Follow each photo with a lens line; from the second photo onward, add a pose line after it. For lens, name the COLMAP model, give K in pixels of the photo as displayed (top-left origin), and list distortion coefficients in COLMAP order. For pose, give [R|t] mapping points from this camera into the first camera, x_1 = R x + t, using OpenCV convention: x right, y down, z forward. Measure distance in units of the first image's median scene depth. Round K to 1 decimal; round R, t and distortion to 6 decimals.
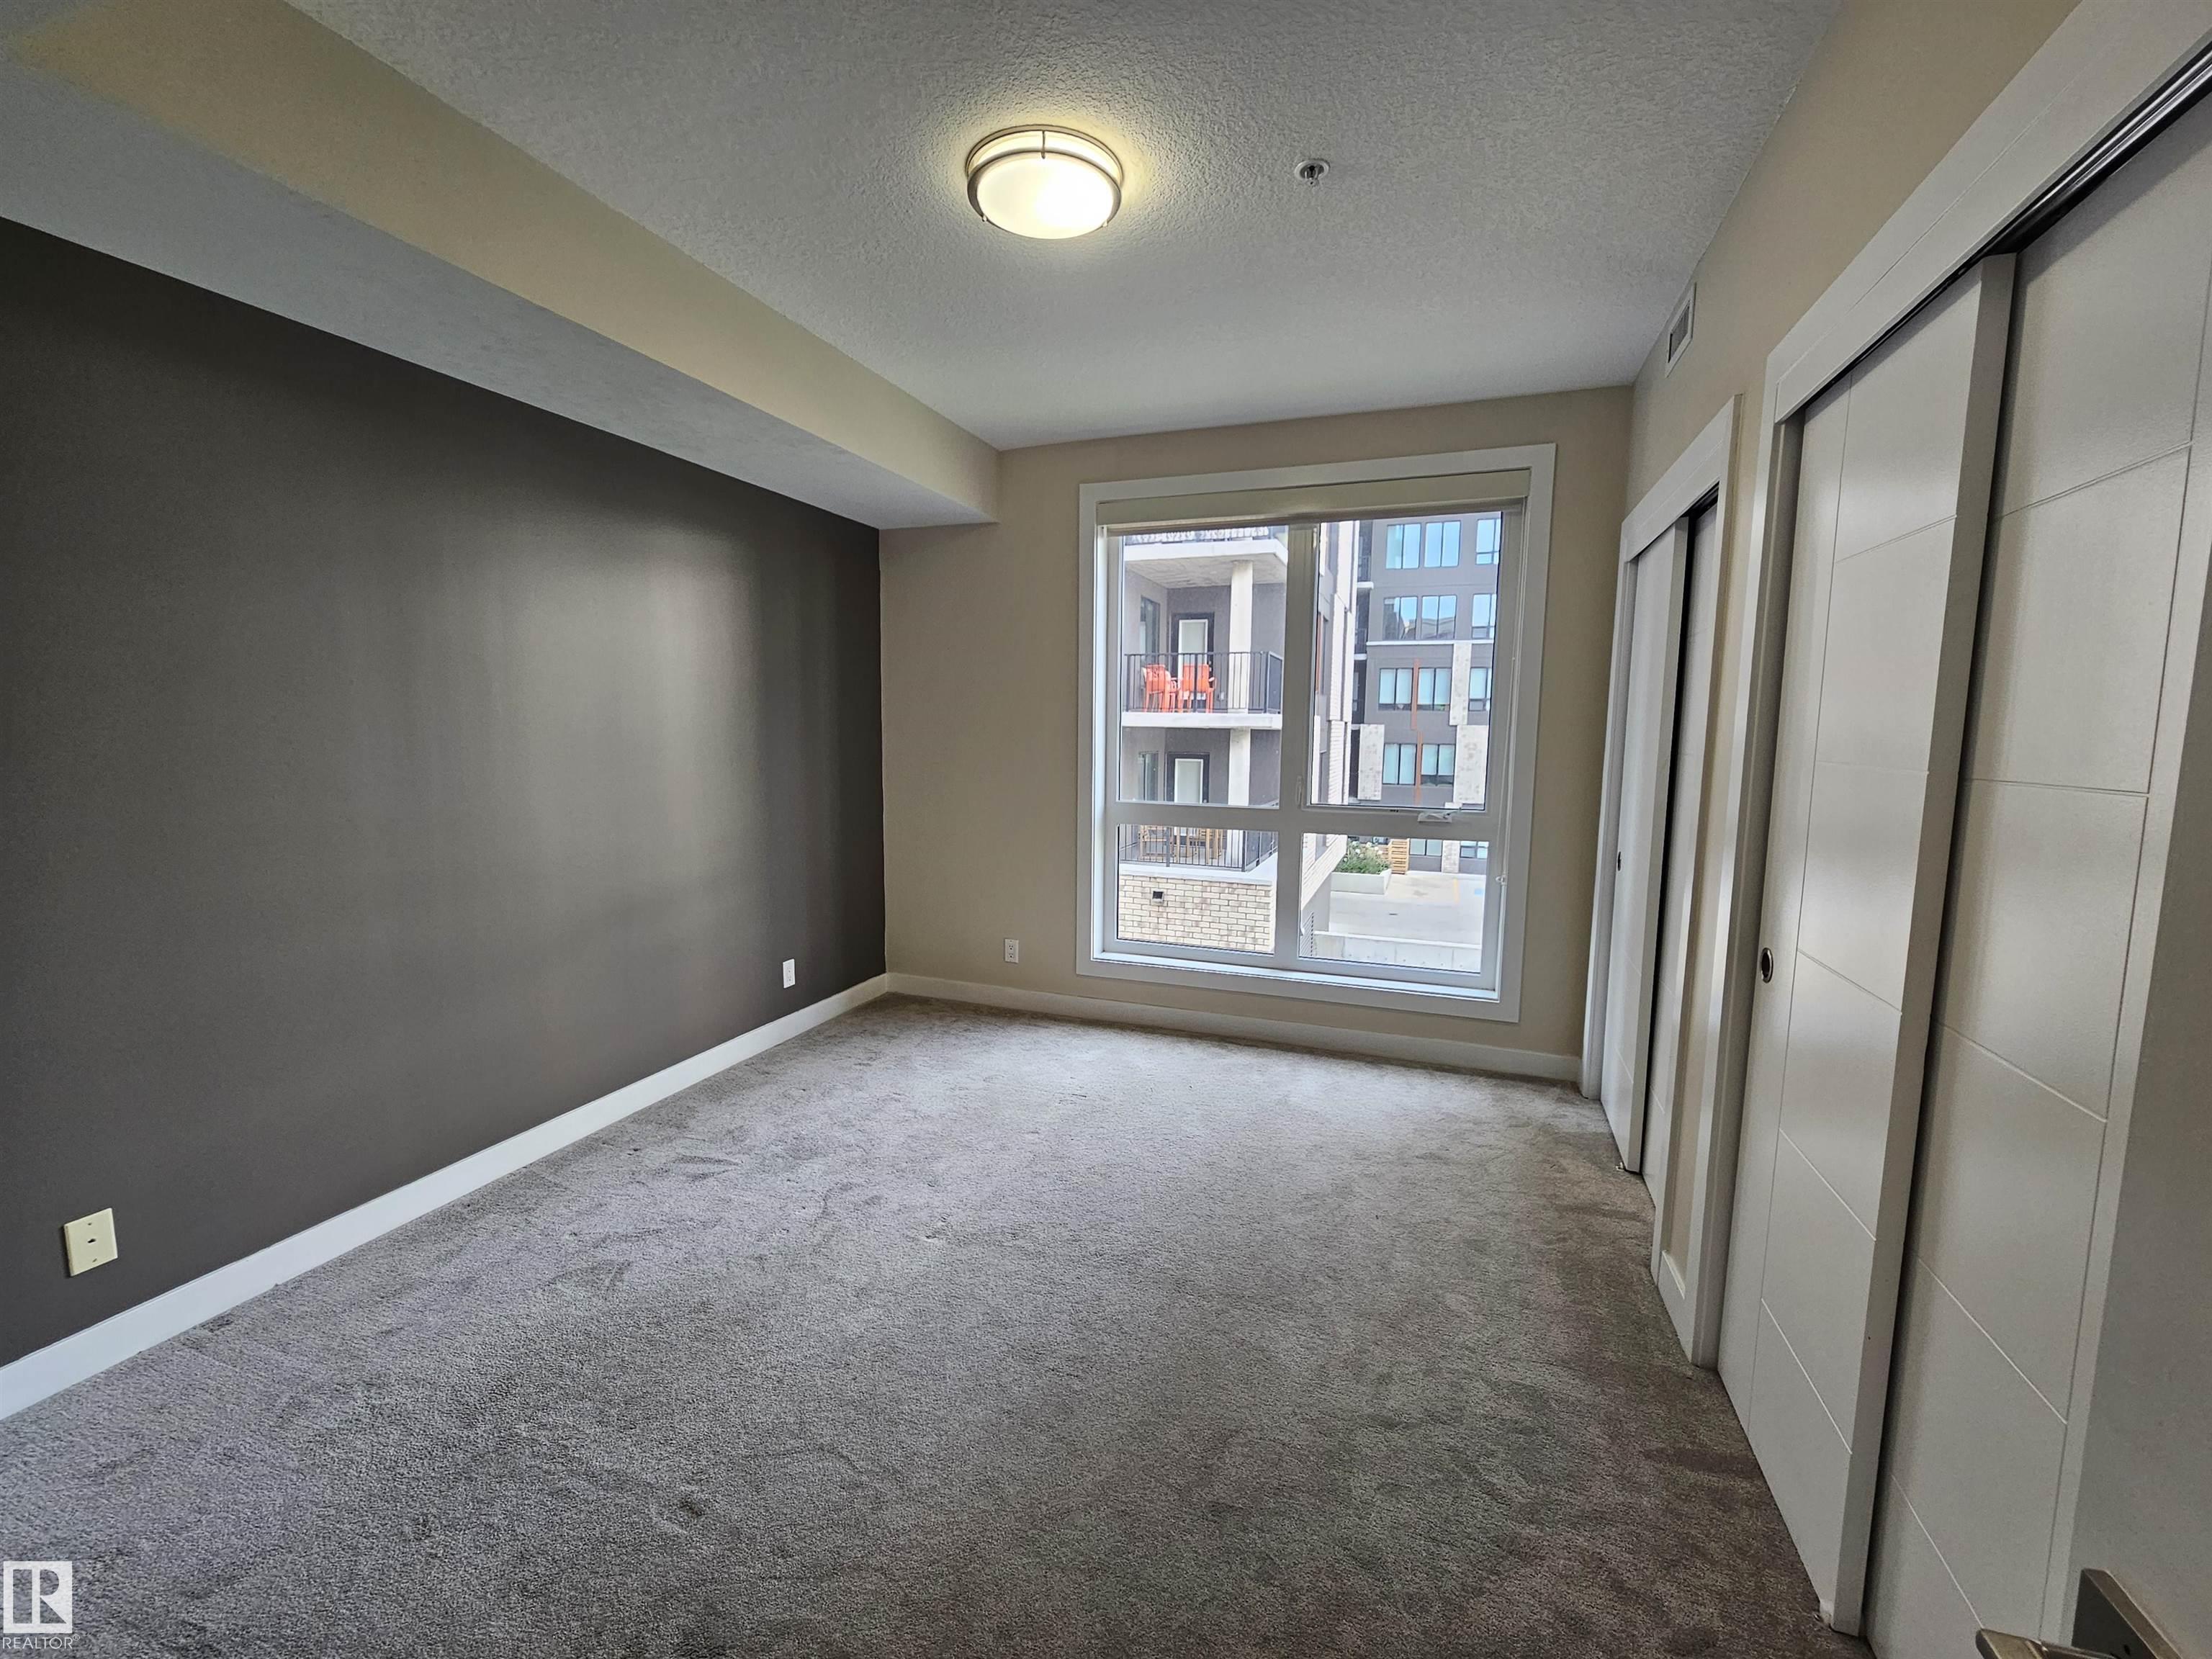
lens RADIAL K [[908.3, 0, 1103.3], [0, 908.3, 833.3], [0, 0, 1]] dist [0.000796, -0.001093]
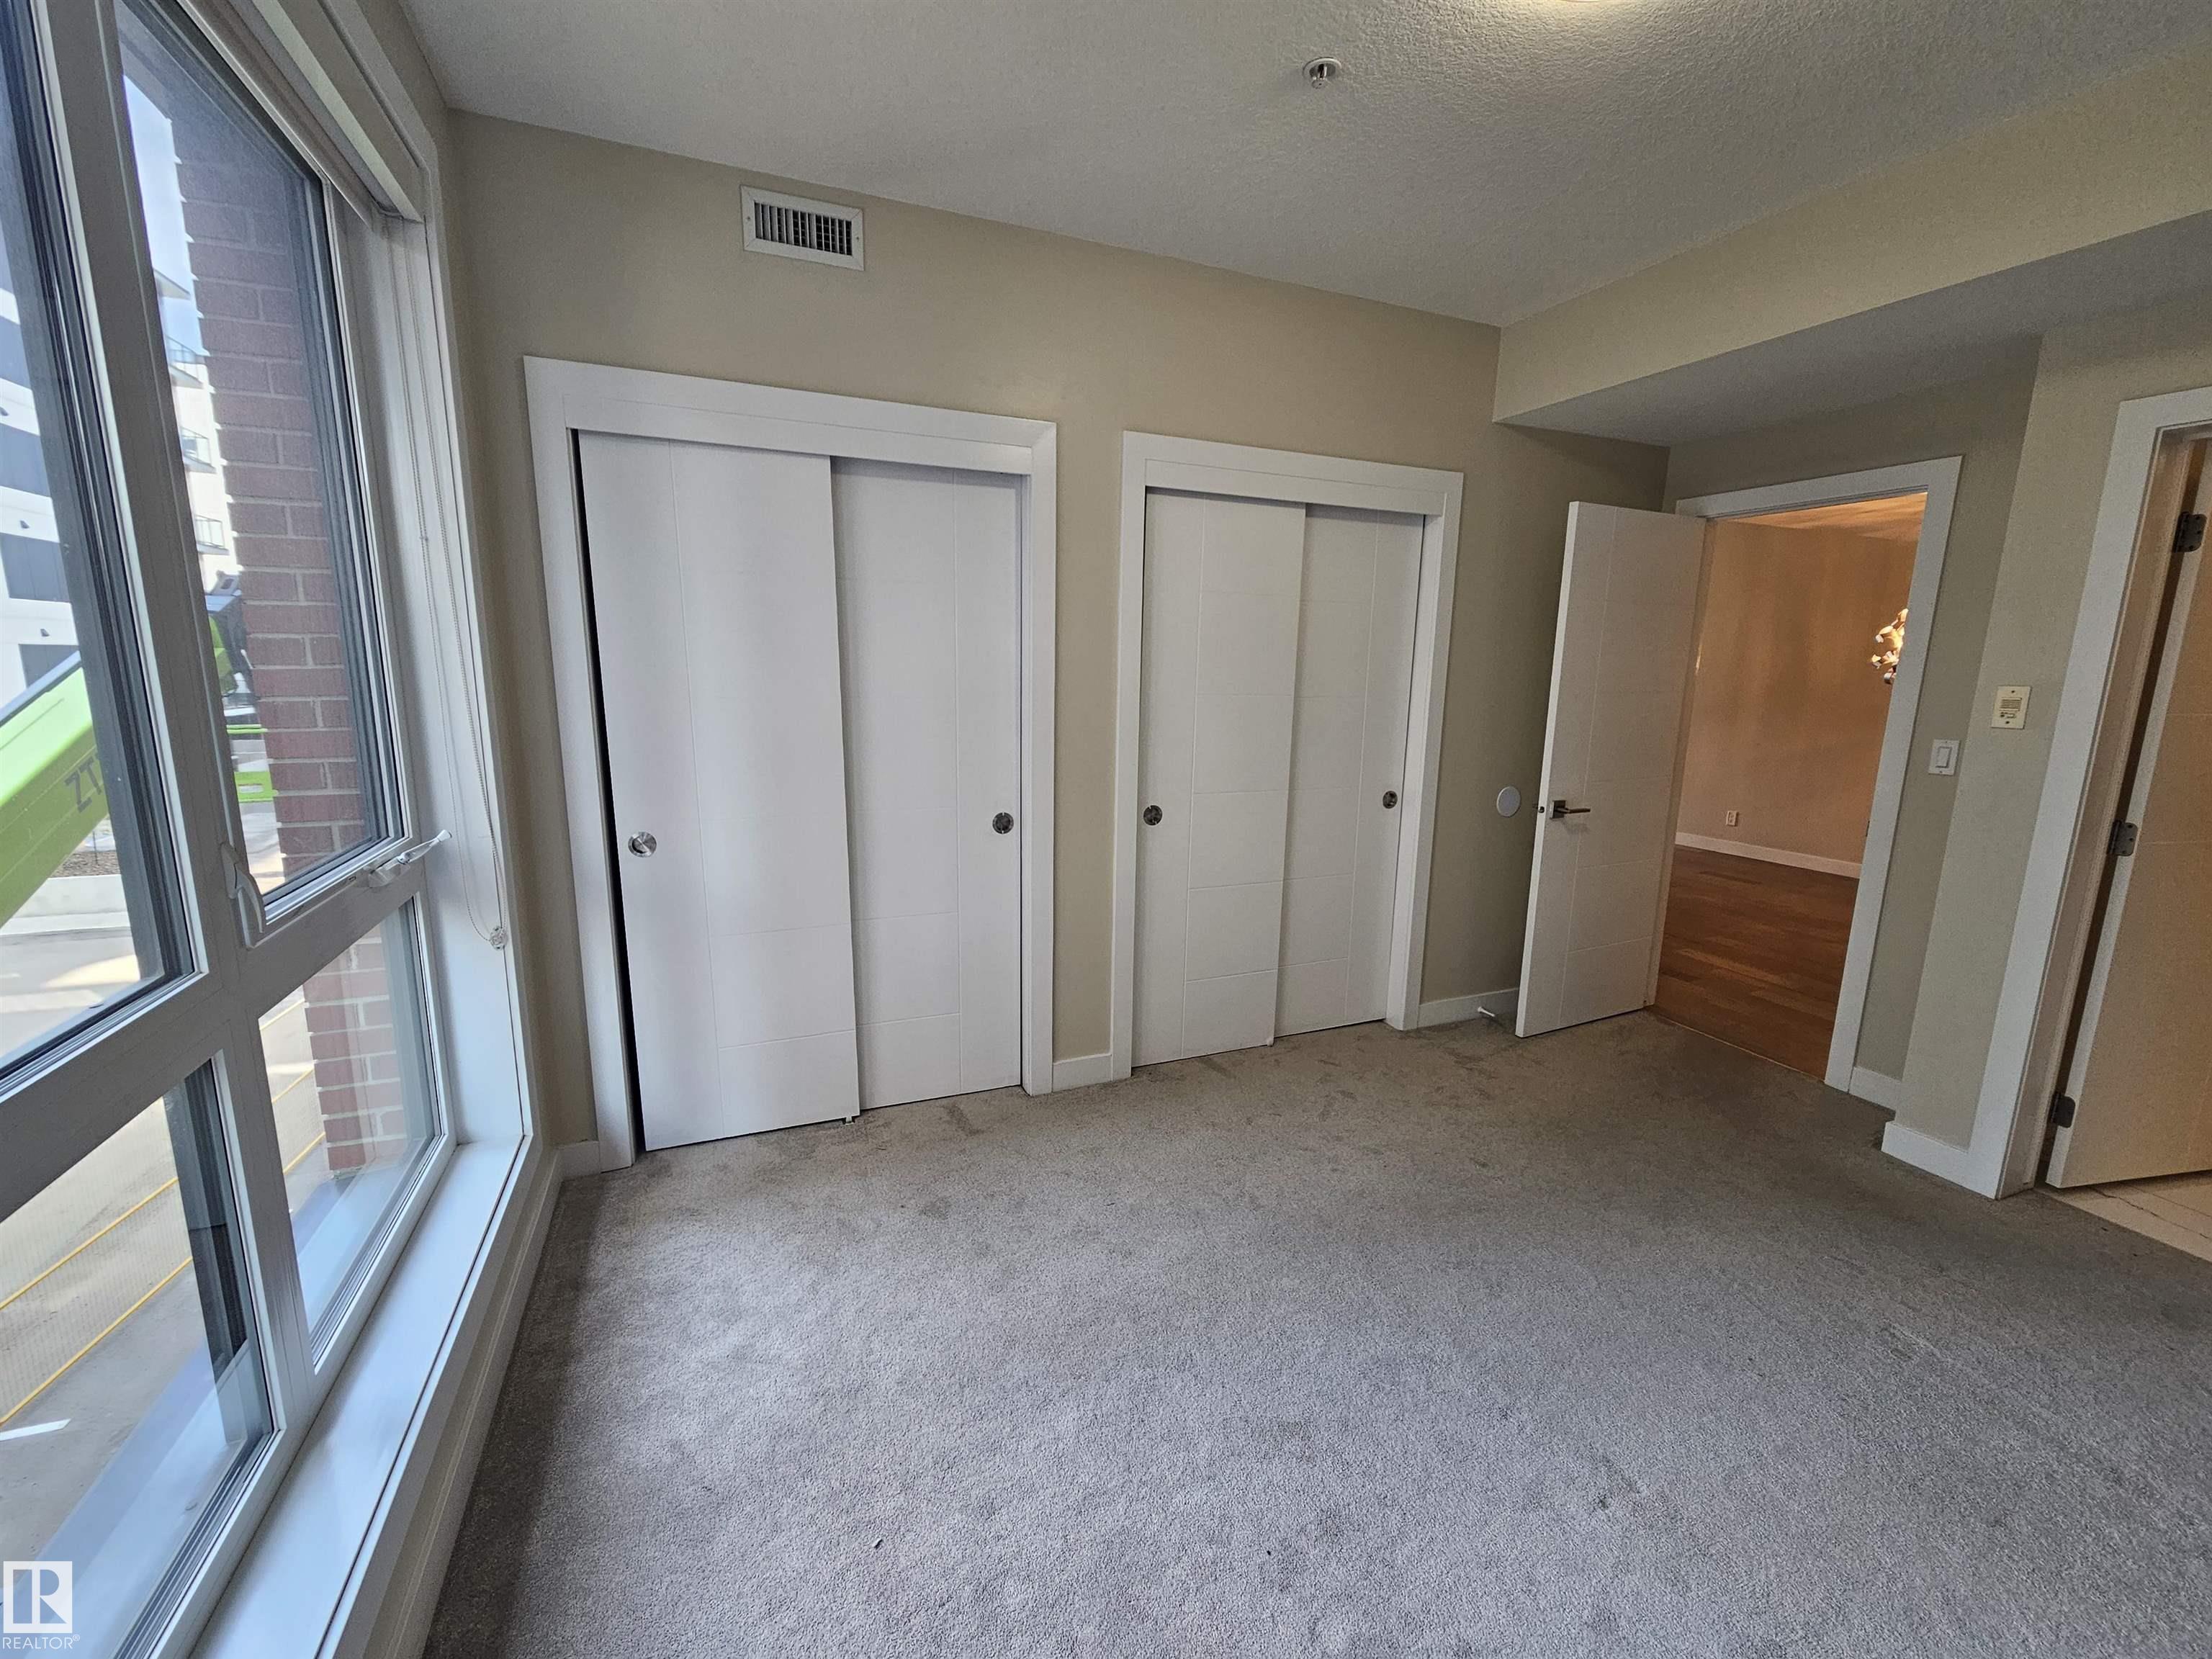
lens RADIAL K [[908.3, 0, 1107.3], [0, 908.3, 834.7], [0, 0, 1]] dist [0.000796, -0.001093]
pose [[-0.691060, -0.145815, 0.707937, -0.242758], [0.066060, 0.962599, 0.262753, -0.149896], [-0.719773, 0.228344, -0.655581, 1.219837]]
